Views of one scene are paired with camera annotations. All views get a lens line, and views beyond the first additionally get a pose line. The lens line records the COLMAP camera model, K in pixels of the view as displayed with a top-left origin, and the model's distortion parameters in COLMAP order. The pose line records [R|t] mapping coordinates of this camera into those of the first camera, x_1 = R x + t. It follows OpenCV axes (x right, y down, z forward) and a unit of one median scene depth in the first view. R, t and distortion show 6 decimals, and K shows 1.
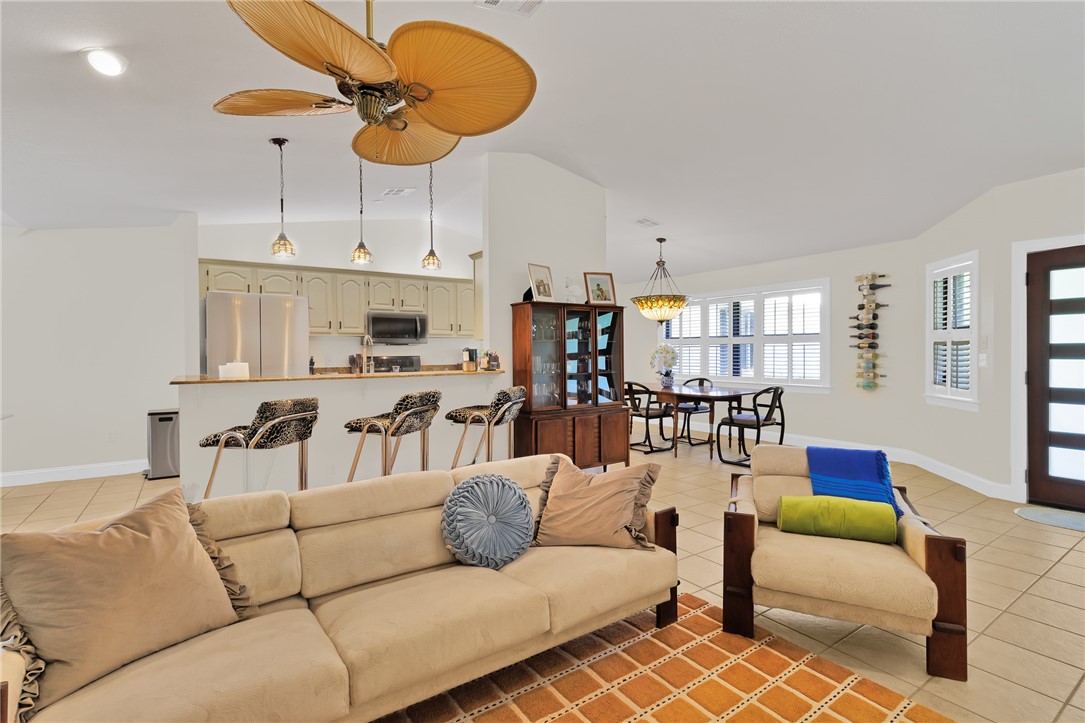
lens RADIAL K [[513.2, 0, 545.2], [0, 513.2, 355.9], [0, 0, 1]] dist [0.000537, -0.000067]
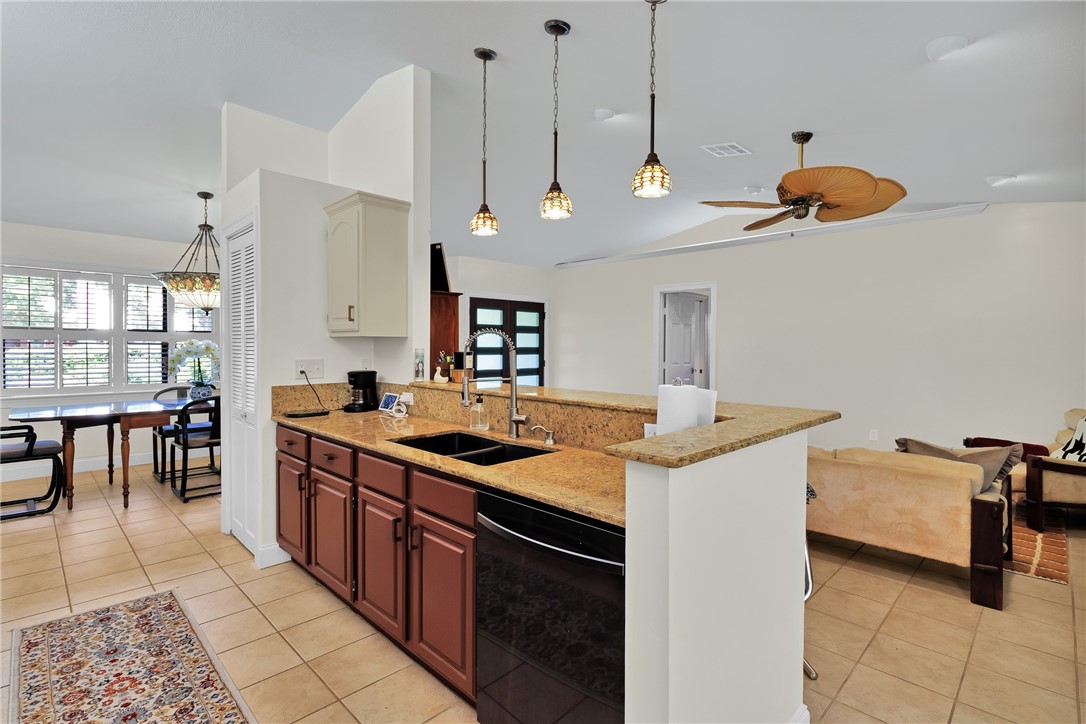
lens RADIAL K [[516.6, 0, 550.8], [0, 516.6, 351.9], [0, 0, 1]] dist [0.001151, 0.000525]
pose [[-0.188822, -0.001506, 0.982010, -0.649943], [0.008176, 0.999962, 0.003105, -0.006534], [-0.981977, 0.008616, -0.188802, 0.752859]]
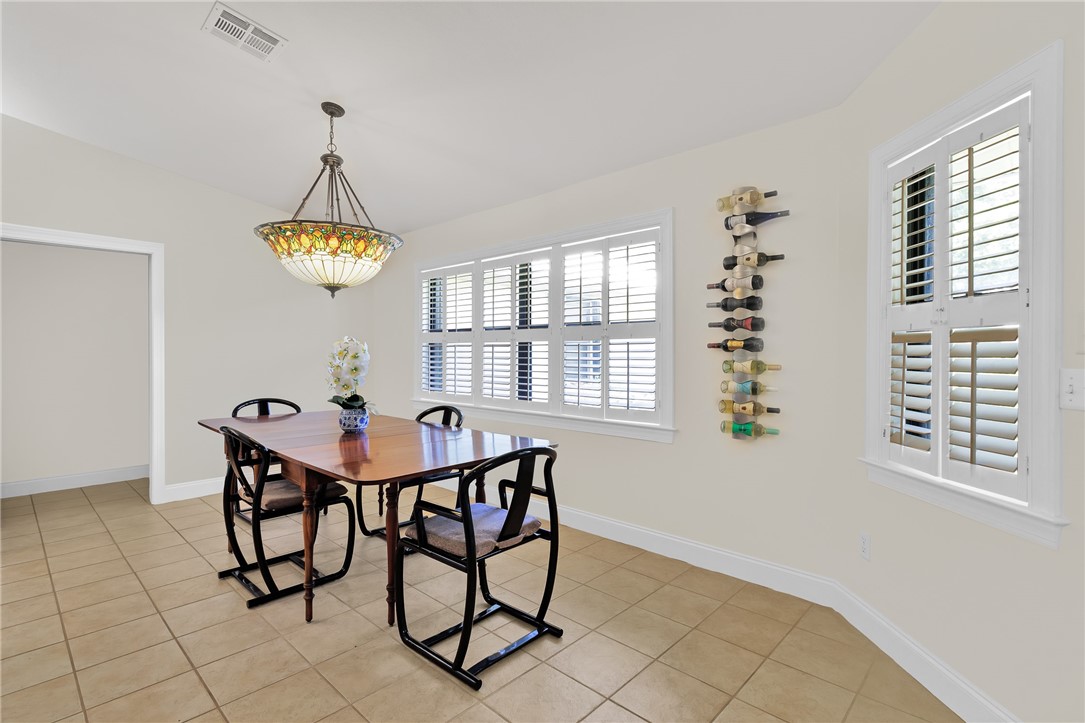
lens RADIAL K [[520.6, 0, 542.5], [0, 520.6, 361.5], [0, 0, 1]] dist [-0.001561, -0.000206]
pose [[0.978700, 0.001649, 0.205290, 0.355095], [-0.003111, 0.999972, 0.006795, -0.007291], [-0.205273, -0.007289, 0.978678, 0.577166]]
